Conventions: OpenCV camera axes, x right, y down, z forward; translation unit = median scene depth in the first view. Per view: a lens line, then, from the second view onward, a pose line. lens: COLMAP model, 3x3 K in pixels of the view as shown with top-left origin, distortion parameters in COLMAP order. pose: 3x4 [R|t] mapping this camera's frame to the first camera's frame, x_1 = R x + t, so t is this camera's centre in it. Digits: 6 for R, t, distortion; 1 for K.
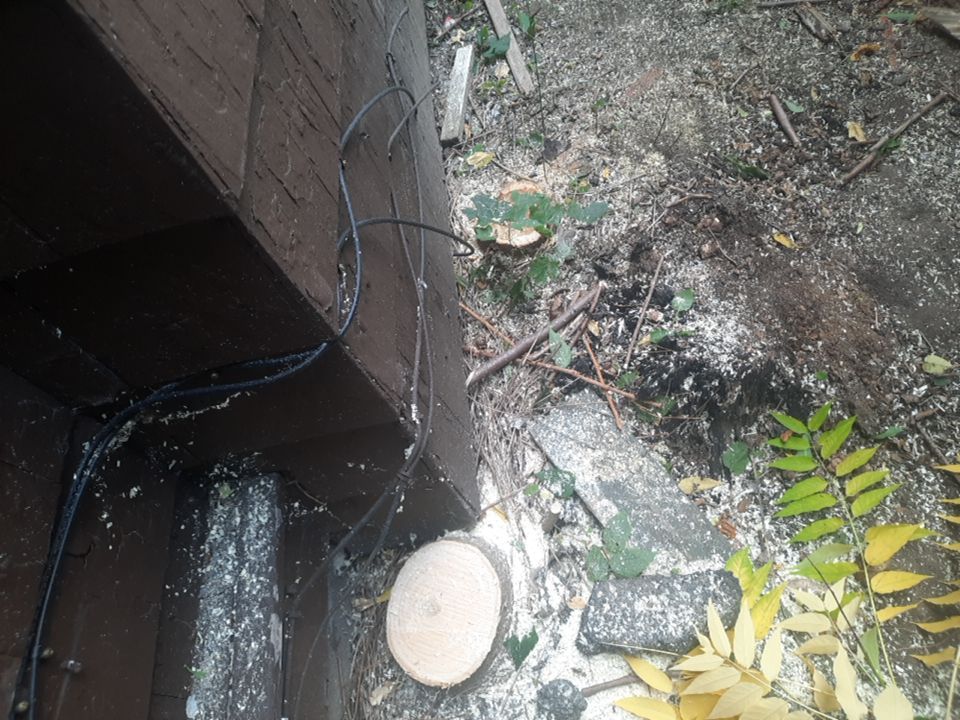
lens RADIAL K [[703.1, 0, 486.2], [0, 703.1, 360.2], [0, 0, 1]] dist [0.039398, -0.042894]
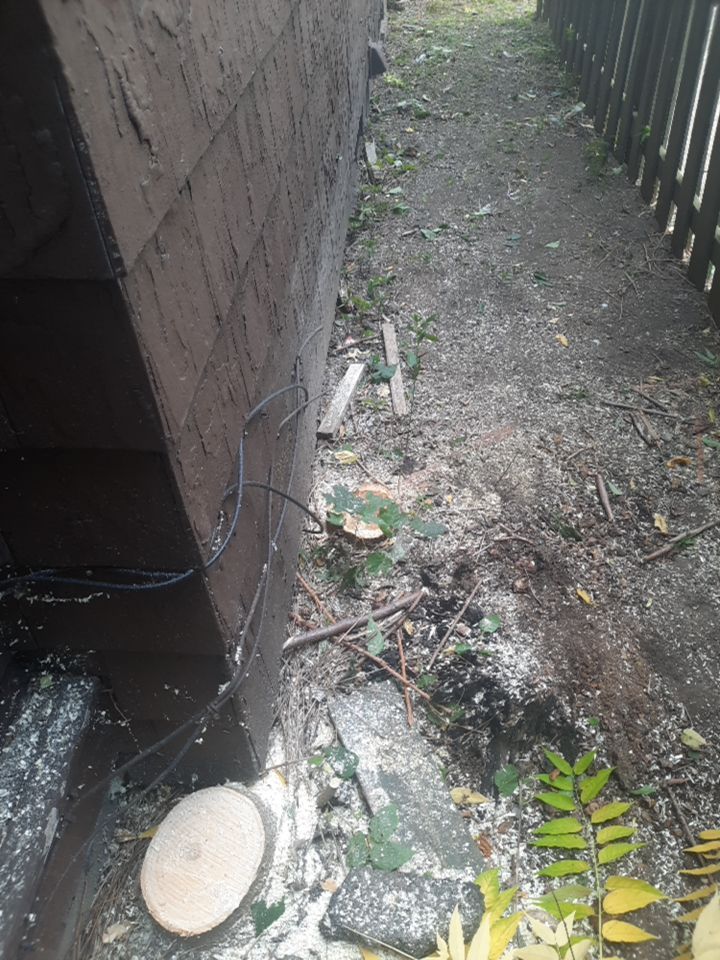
lens RADIAL K [[703.1, 0, 357.3], [0, 703.1, 477.6], [0, 0, 1]] dist [0.039398, -0.042894]
pose [[0.962369, 0.270219, 0.028773, -0.022162], [-0.255053, 0.934711, -0.247514, 0.032982], [-0.093777, 0.230861, 0.968457, -0.133513]]
